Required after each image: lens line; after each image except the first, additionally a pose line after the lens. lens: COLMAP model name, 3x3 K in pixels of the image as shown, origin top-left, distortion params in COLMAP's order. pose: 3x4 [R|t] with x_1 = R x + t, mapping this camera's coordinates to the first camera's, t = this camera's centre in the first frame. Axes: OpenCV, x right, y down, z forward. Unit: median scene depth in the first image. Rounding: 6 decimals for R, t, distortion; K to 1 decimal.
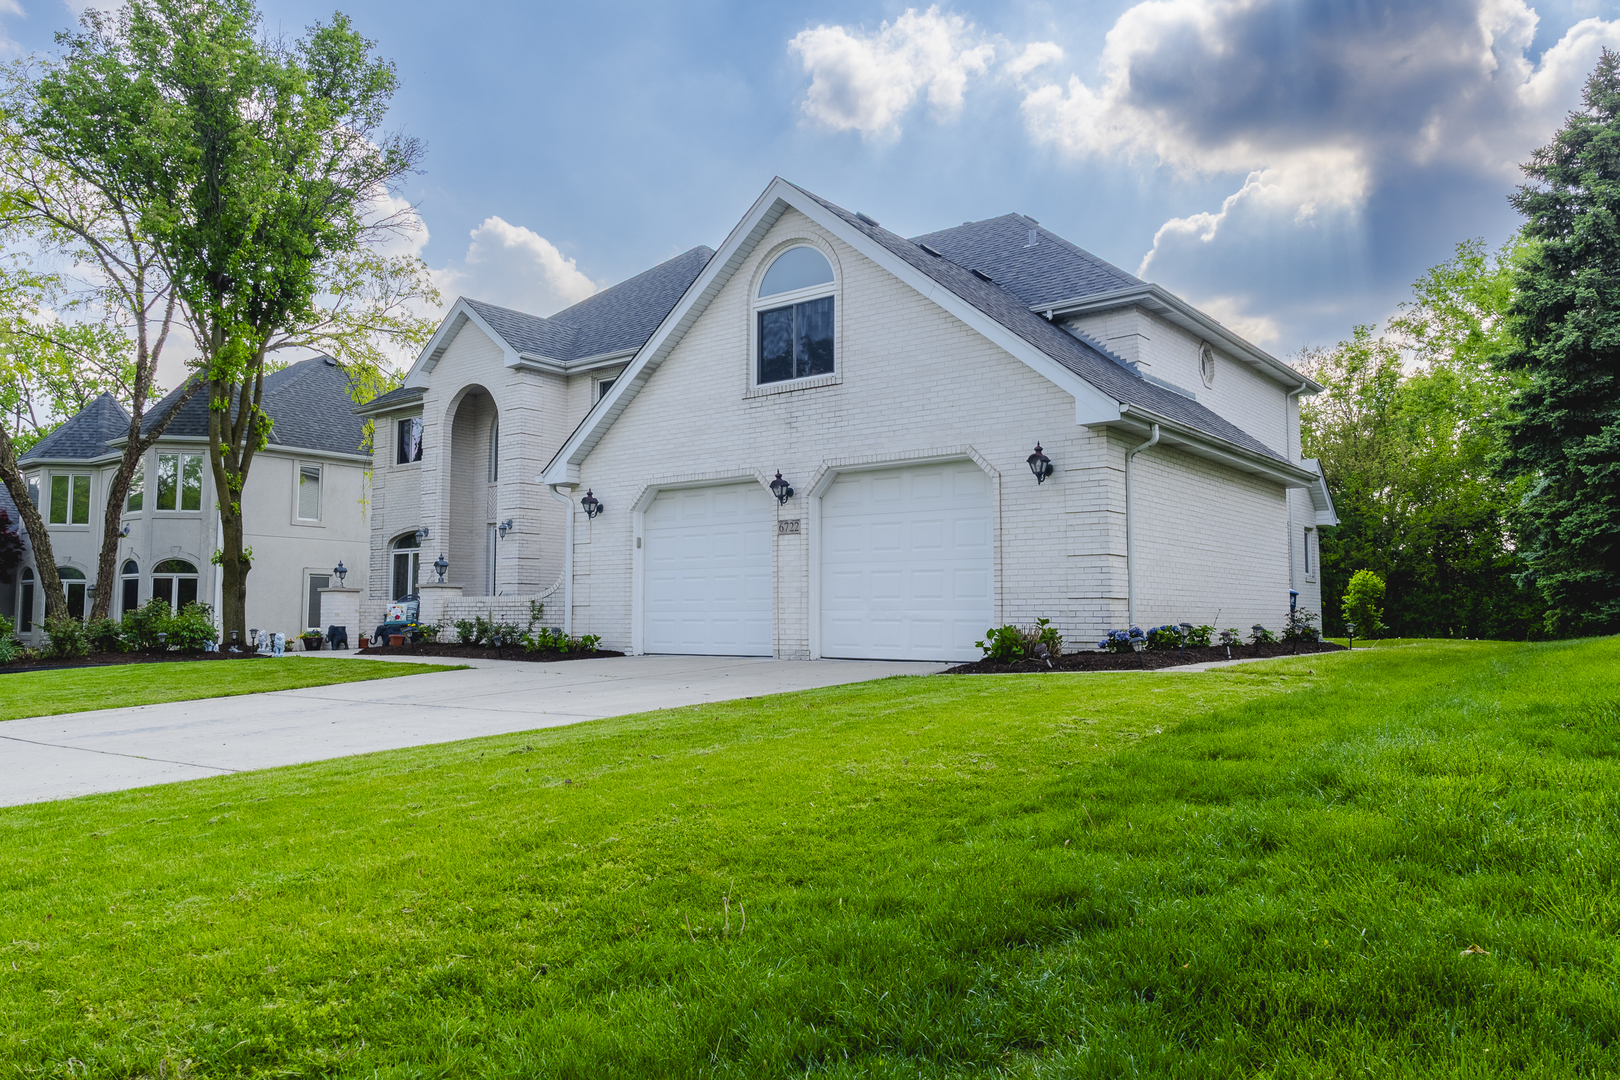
lens RADIAL K [[1150.2, 0, 810.0], [0, 1150.2, 540.0], [0, 0, 1]] dist [0.000977, 0.001372]
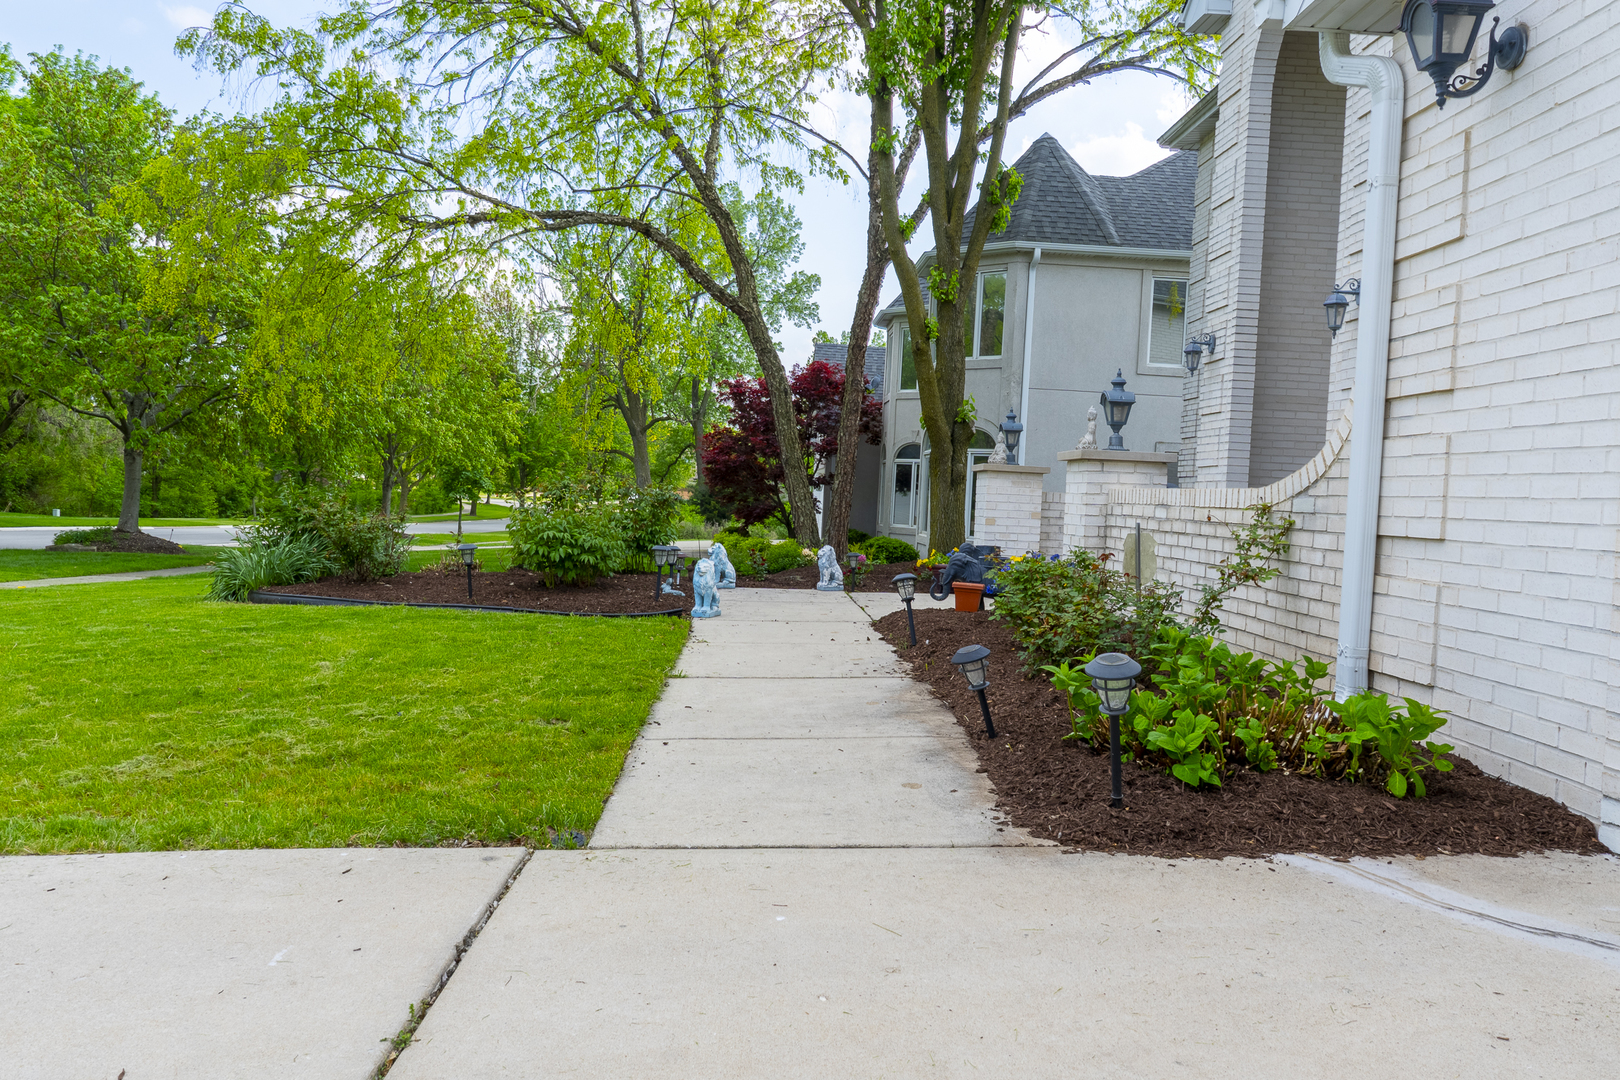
lens RADIAL K [[1150.2, 0, 810.0], [0, 1150.2, 540.0], [0, 0, 1]] dist [0.000977, 0.001372]
pose [[0.621024, 0.062533, -0.781293, -0.082642], [0.009024, 0.996176, 0.086905, 0.031303], [0.783740, -0.061020, 0.618084, 0.649338]]
